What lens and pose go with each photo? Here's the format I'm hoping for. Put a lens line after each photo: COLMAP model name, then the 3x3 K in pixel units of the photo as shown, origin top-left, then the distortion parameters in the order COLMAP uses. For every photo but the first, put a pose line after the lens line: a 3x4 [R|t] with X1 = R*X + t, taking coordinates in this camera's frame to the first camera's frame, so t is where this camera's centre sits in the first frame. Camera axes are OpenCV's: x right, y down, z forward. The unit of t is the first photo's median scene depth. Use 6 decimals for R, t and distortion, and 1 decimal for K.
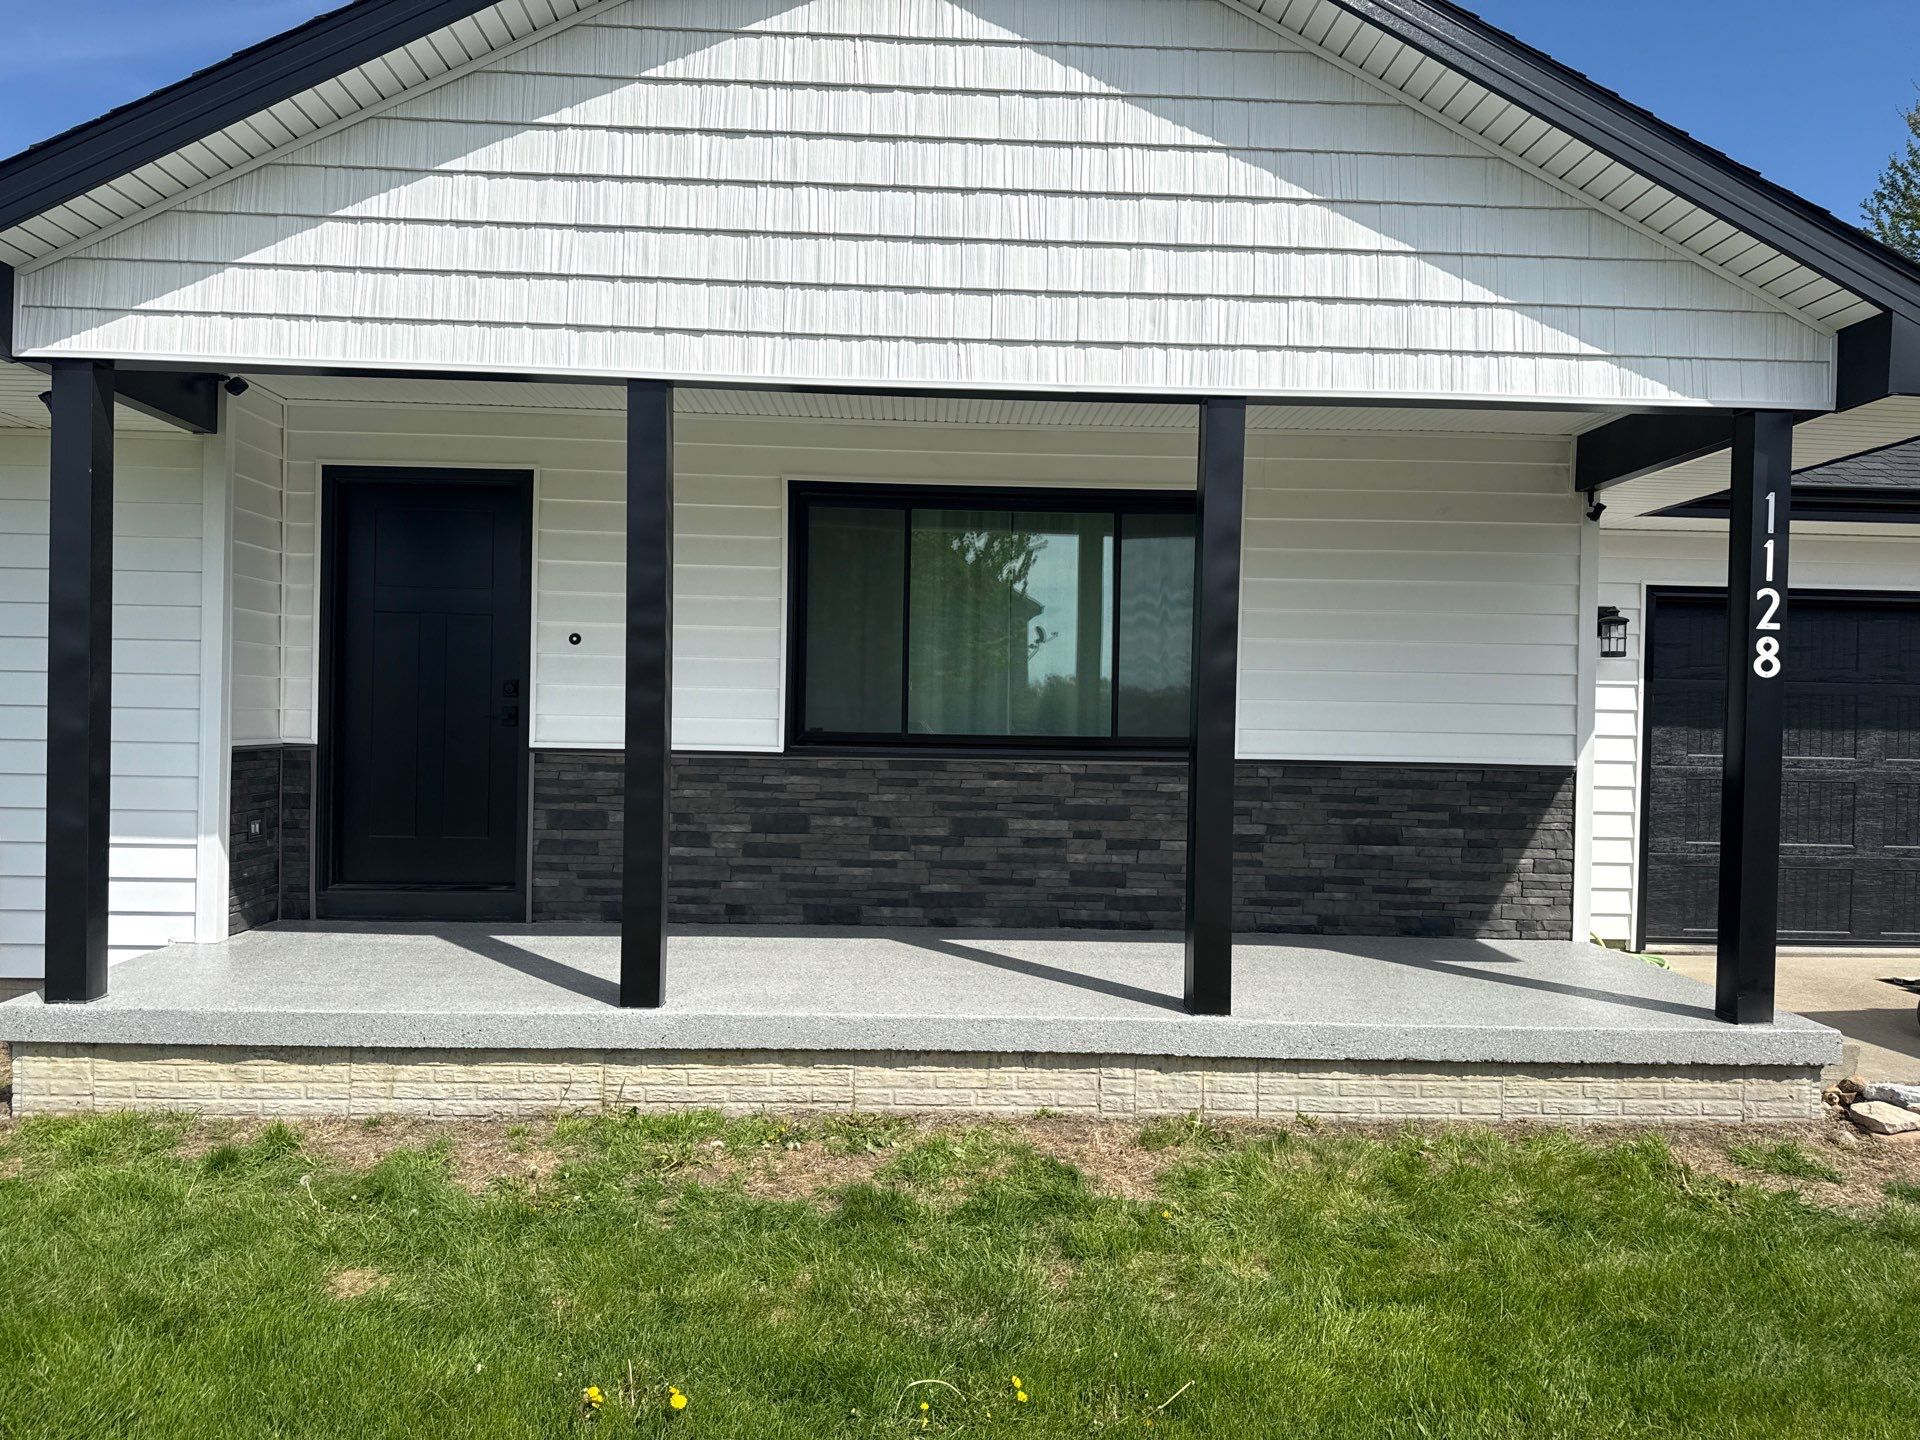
lens RADIAL K [[1360.3, 0, 960.1], [0, 1360.3, 729.8], [0, 0, 1]] dist [0.114239, -0.178679]
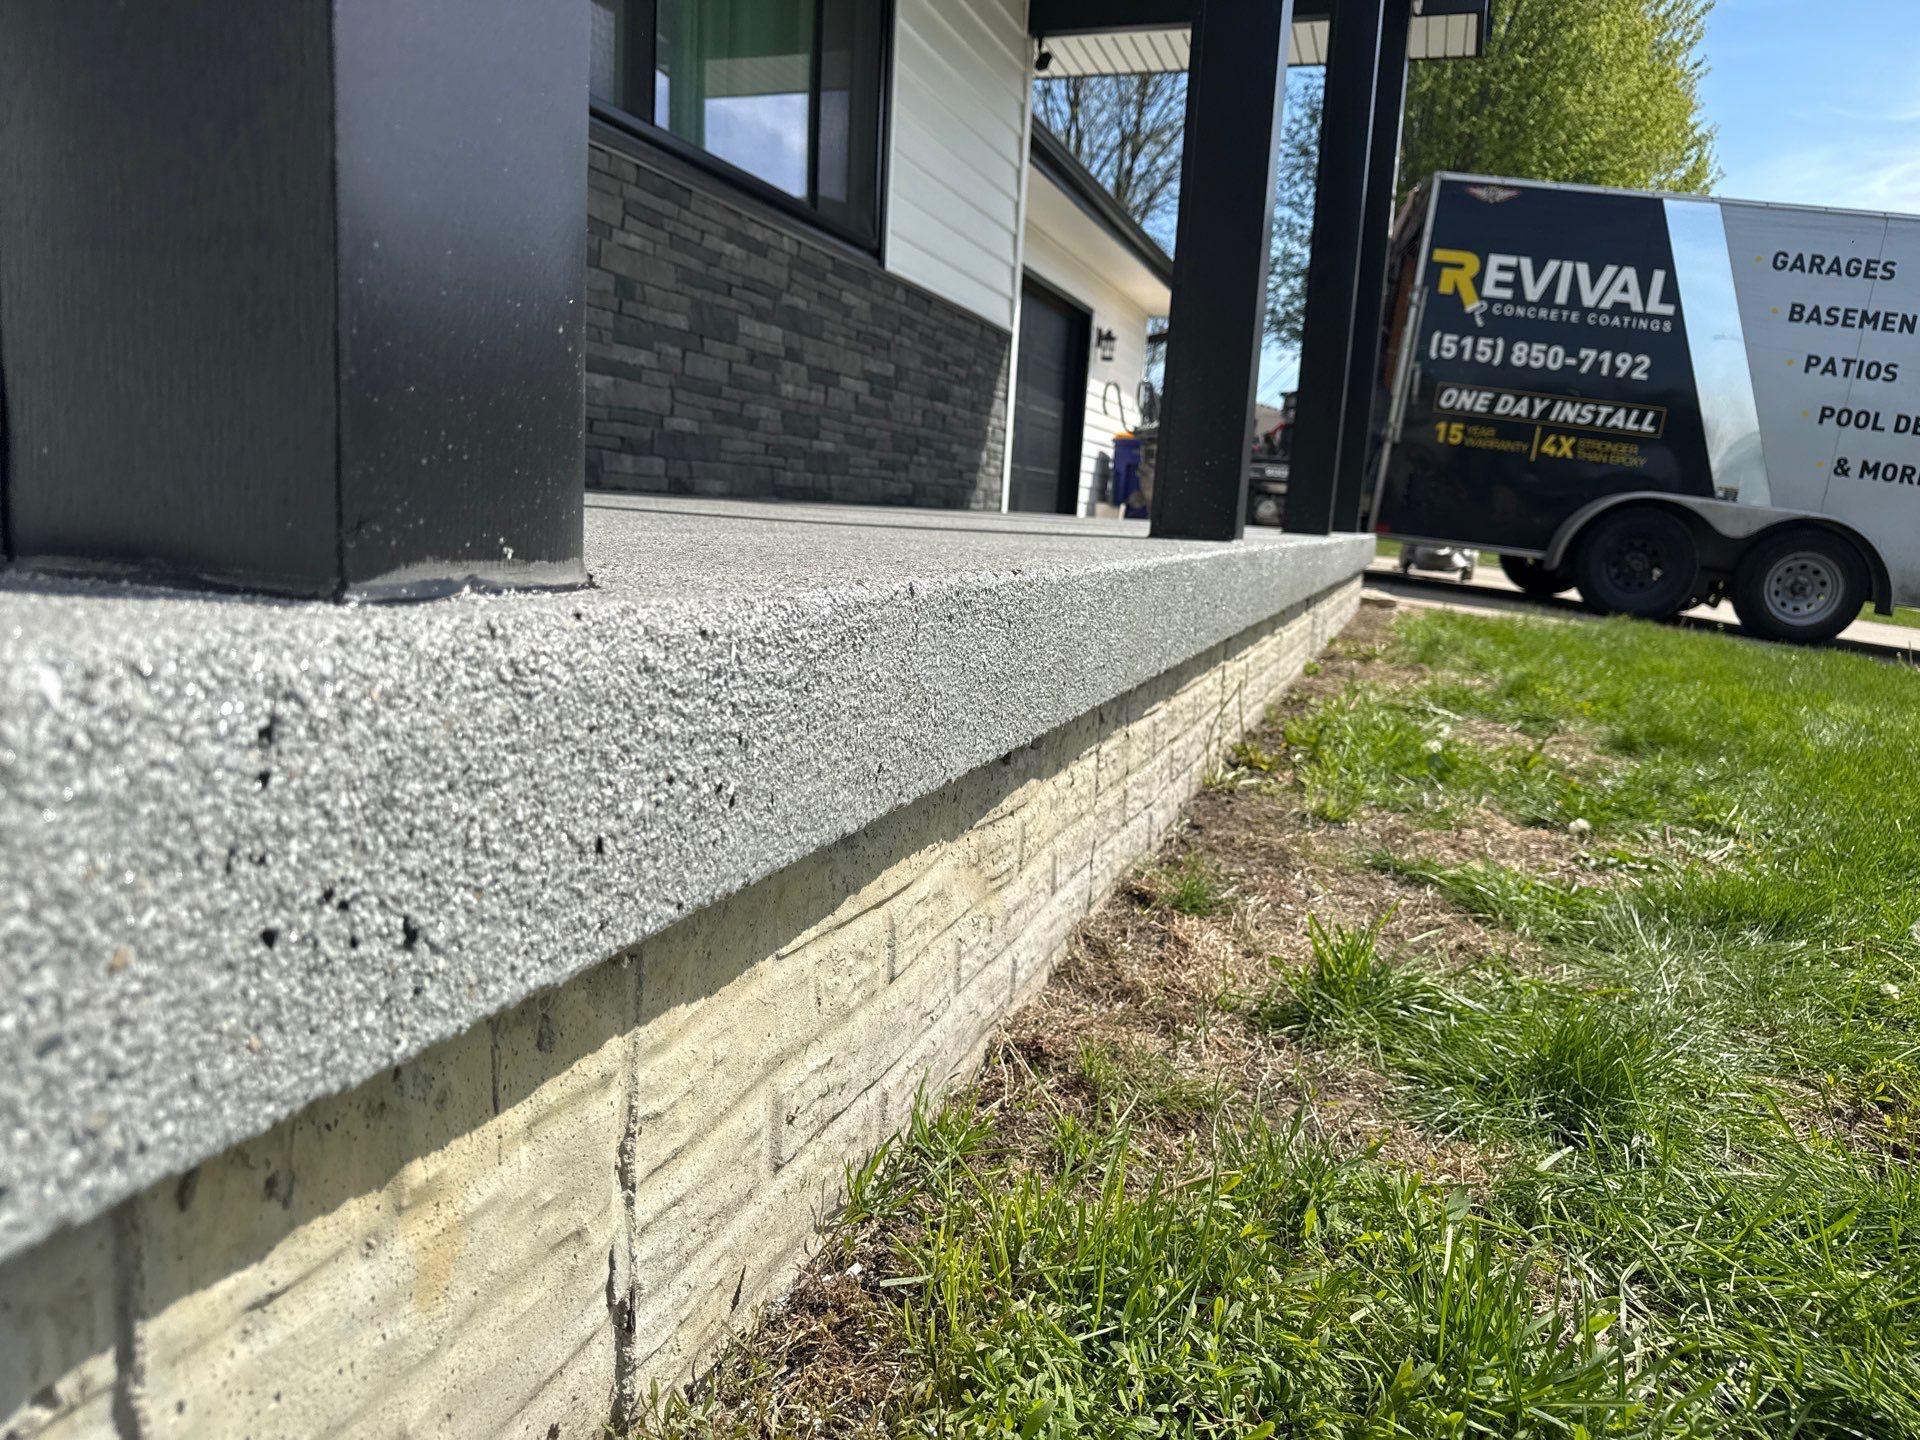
lens RADIAL K [[1390.4, 0, 960.0], [0, 1390.4, 720.0], [0, 0, 1]] dist [-0.006599, 0.002184]
pose [[0.357613, -0.141534, 0.923082, -0.528319], [-0.032488, 0.985965, 0.163762, 0.139914], [-0.933305, -0.088553, 0.347996, 0.681157]]
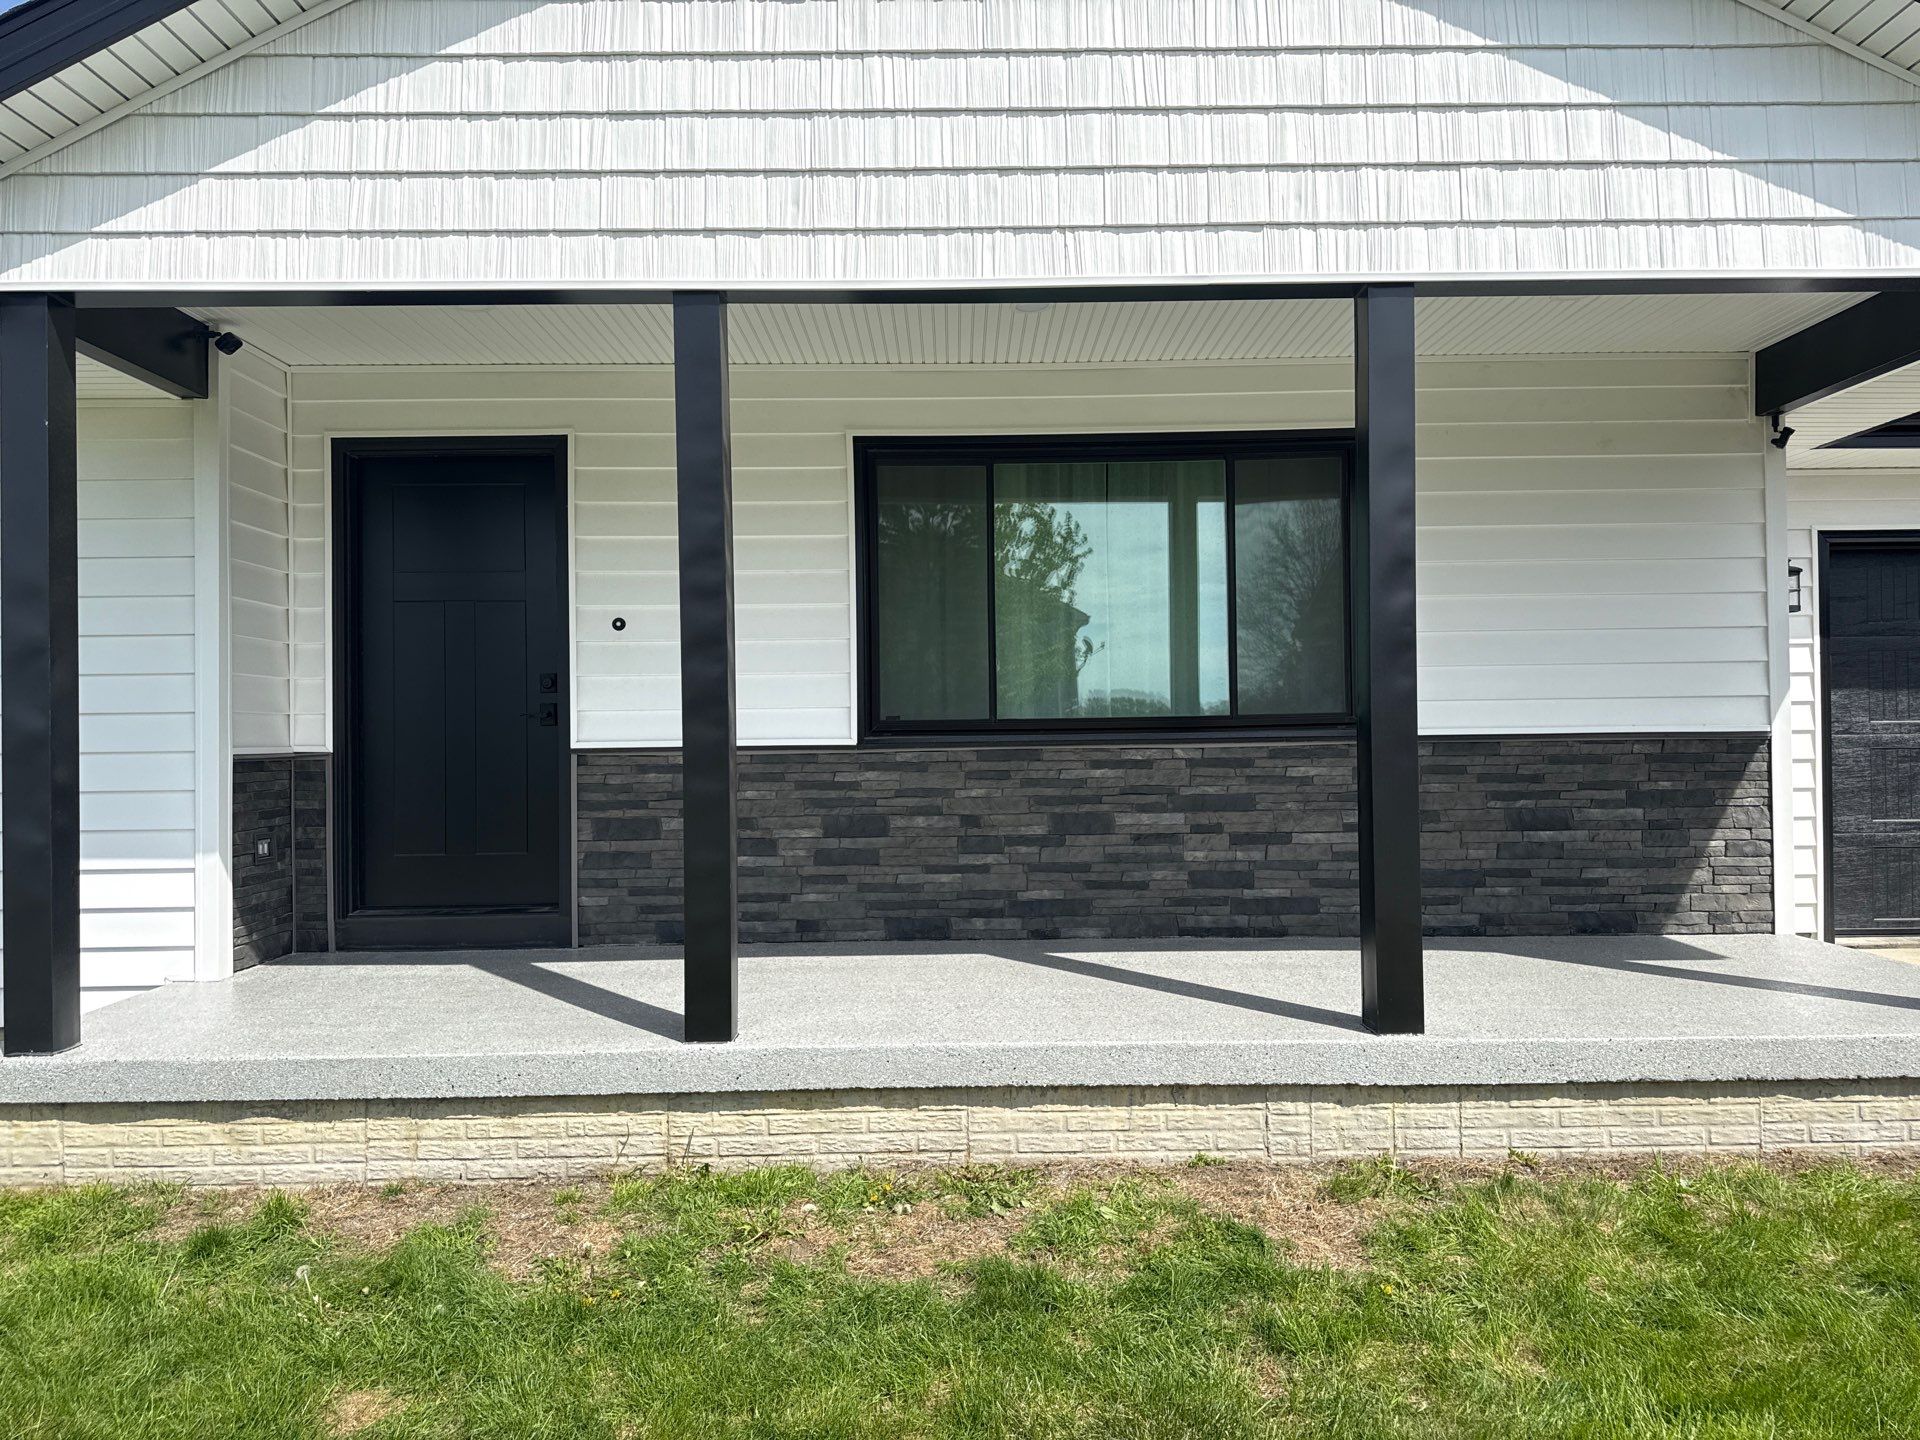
lens RADIAL K [[1350.9, 0, 967.7], [0, 1350.9, 720.4], [0, 0, 1]] dist [0.093852, -0.131645]
pose [[0.999231, -0.033005, -0.021173, -0.039125], [0.032473, 0.999159, -0.025017, 0.024855], [0.021981, 0.024310, 0.999463, 0.130247]]
